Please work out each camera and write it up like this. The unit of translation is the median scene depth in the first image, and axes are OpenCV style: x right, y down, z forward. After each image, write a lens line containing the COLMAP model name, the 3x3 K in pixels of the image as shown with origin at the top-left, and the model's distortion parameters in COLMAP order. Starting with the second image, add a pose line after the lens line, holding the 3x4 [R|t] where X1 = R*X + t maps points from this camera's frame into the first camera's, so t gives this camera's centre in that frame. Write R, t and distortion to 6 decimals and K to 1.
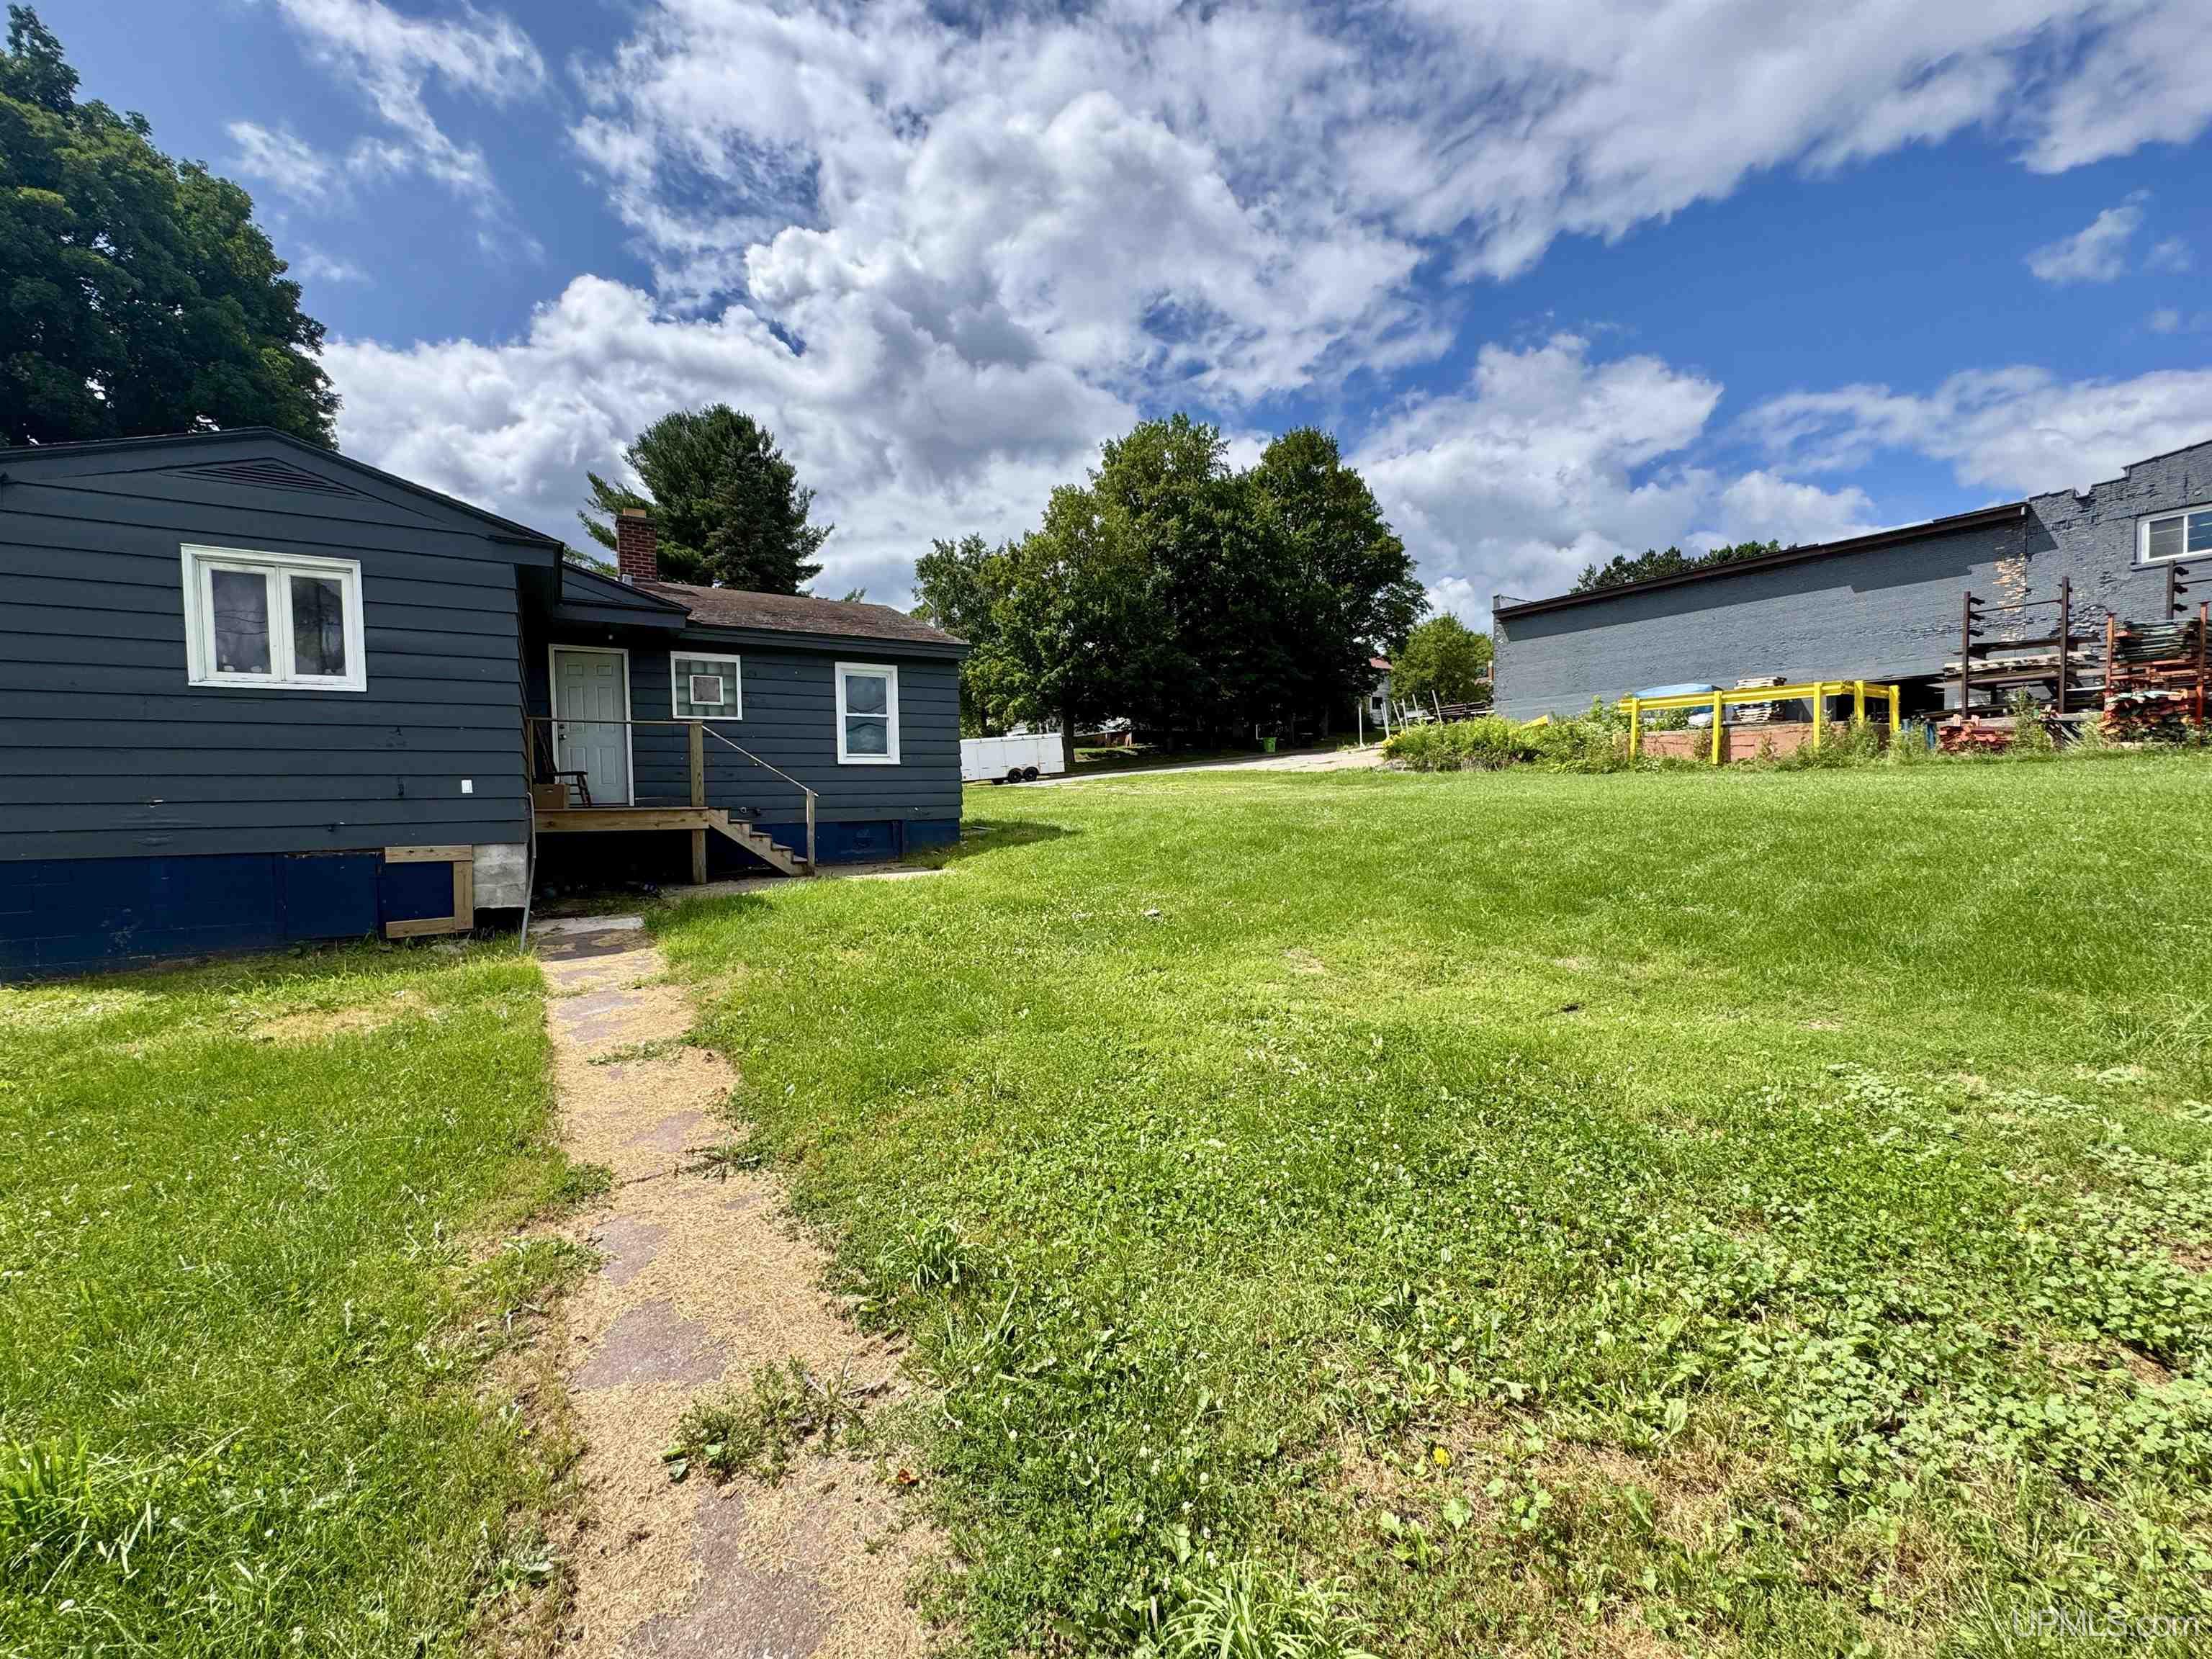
lens RADIAL K [[886.0, 0, 1106.0], [0, 886.0, 829.5], [0, 0, 1]] dist [-0.004440, 0.000446]
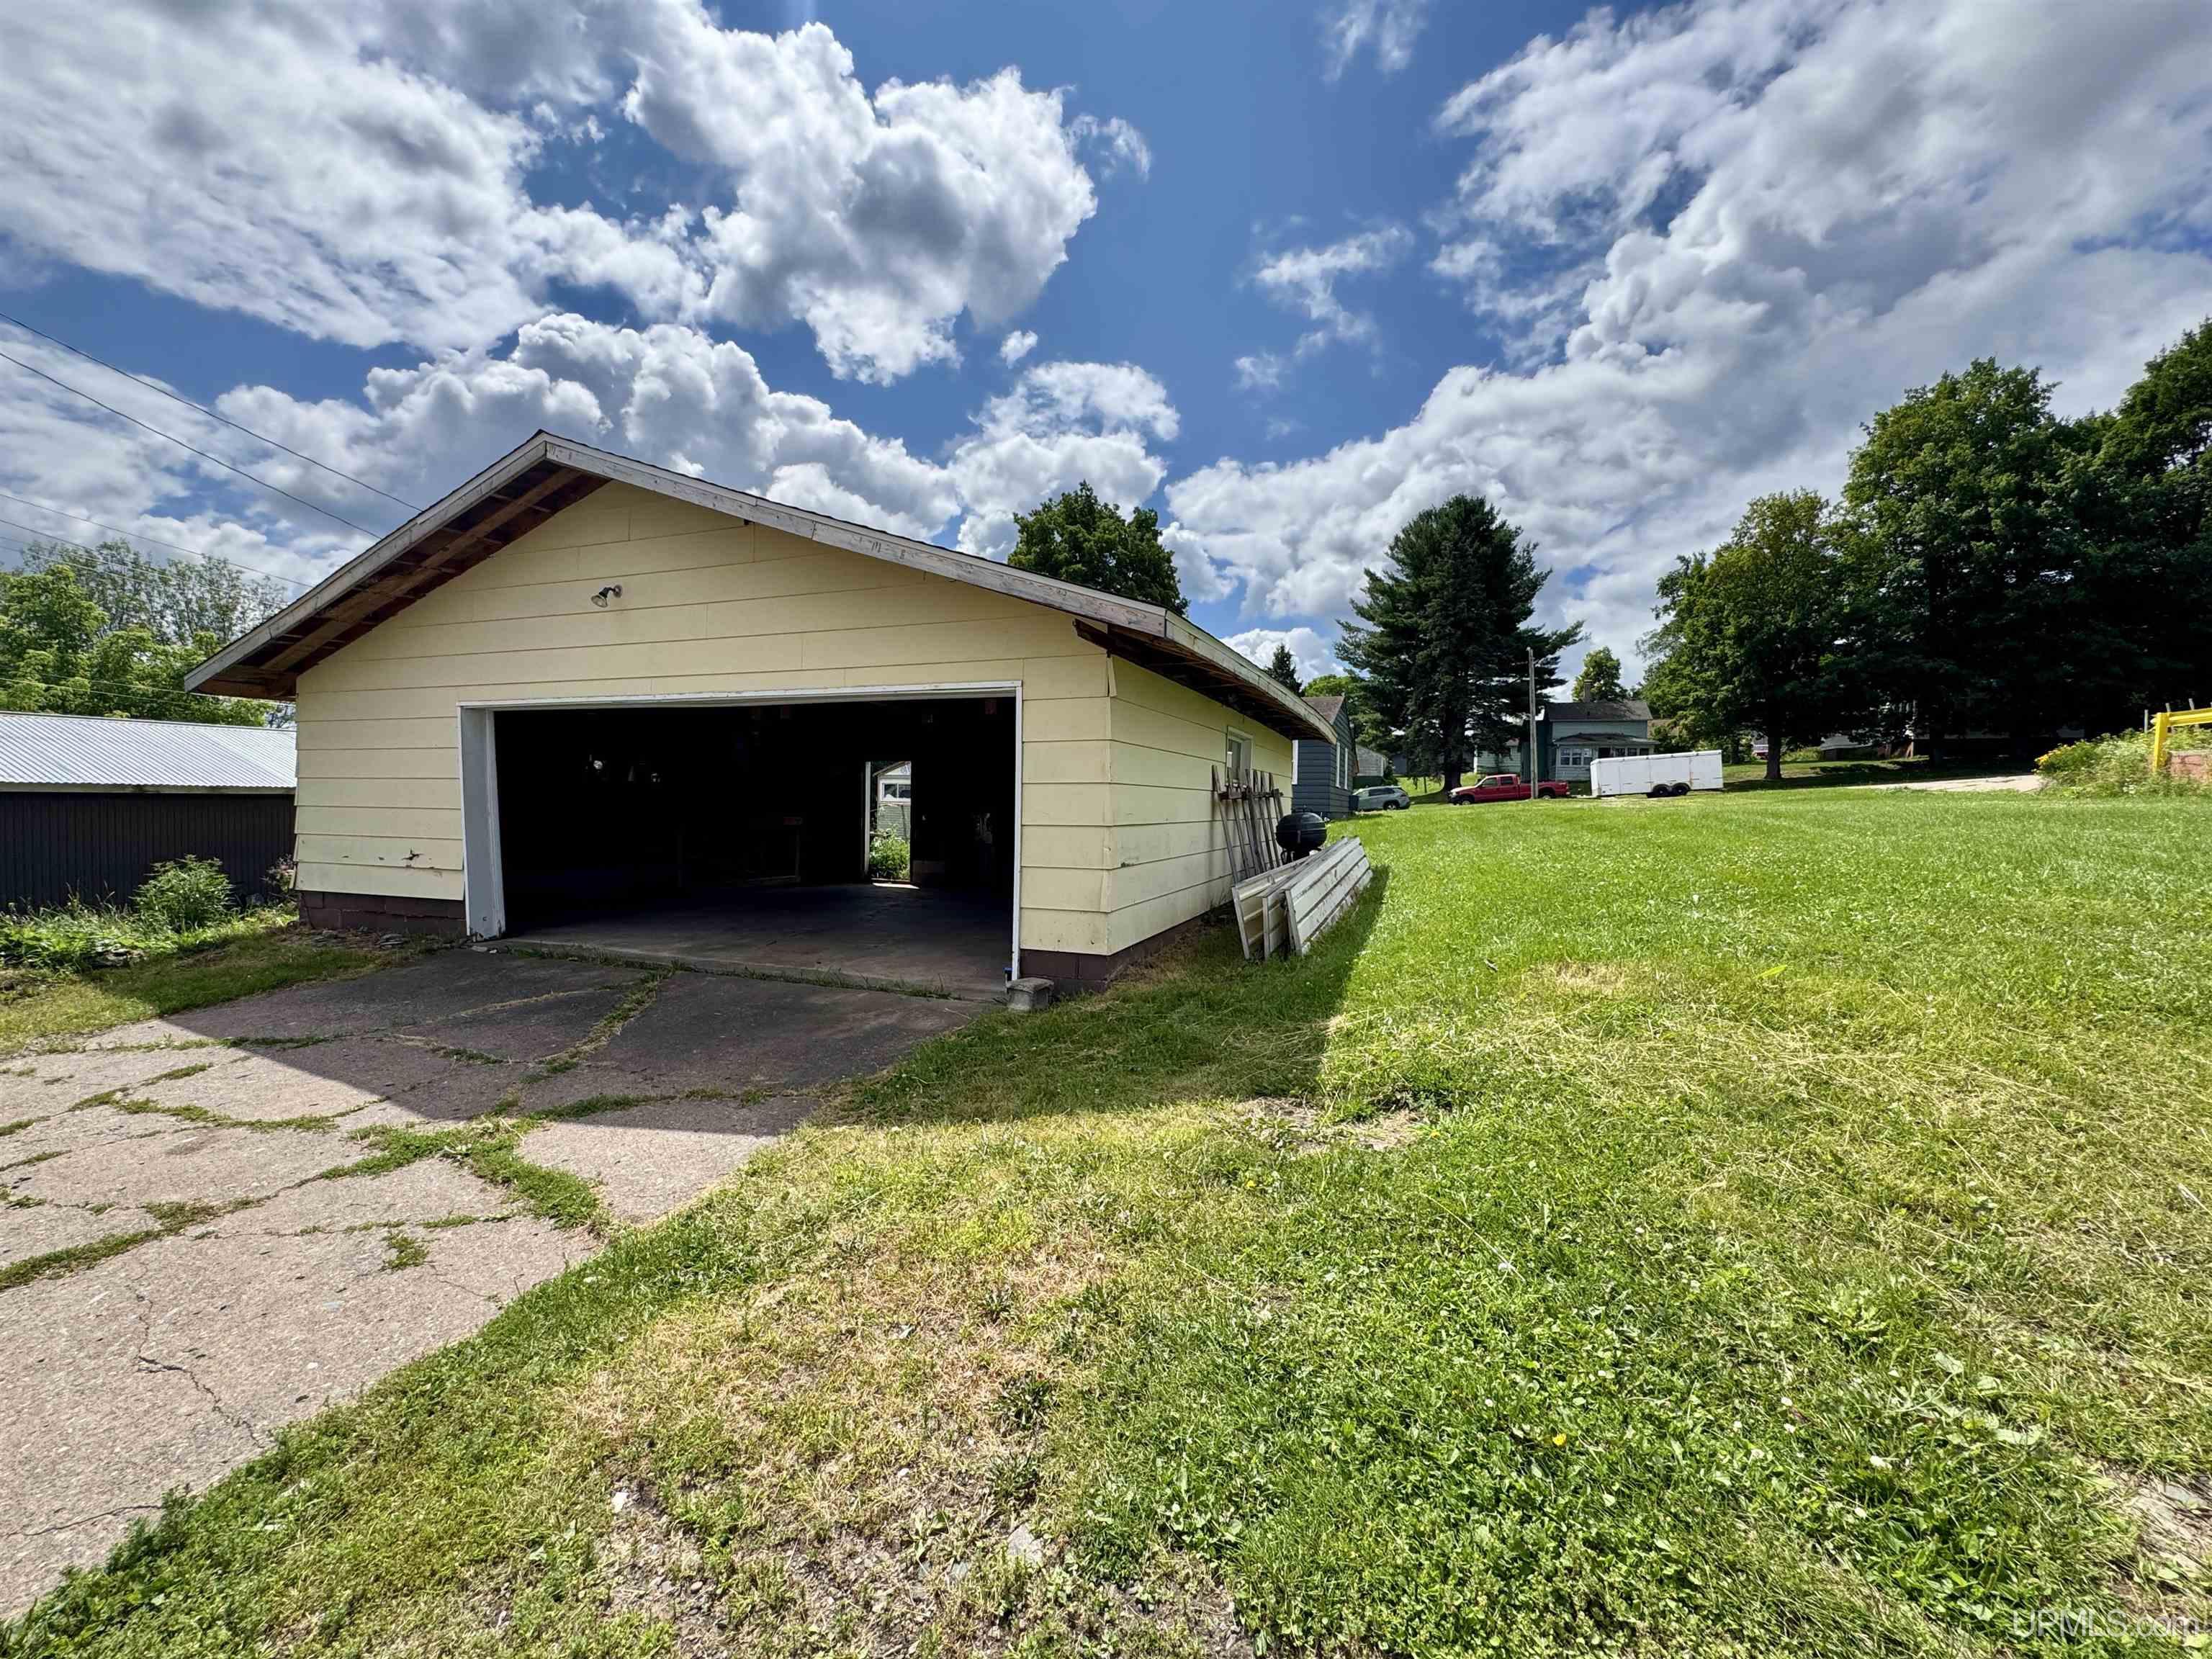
lens RADIAL K [[886.0, 0, 1106.0], [0, 886.0, 829.5], [0, 0, 1]] dist [-0.004440, 0.000446]
pose [[0.591784, 0.054676, -0.804240, 0.246215], [-0.062327, 0.997814, 0.021974, 0.002908], [0.803683, 0.037122, 0.593899, -0.113757]]
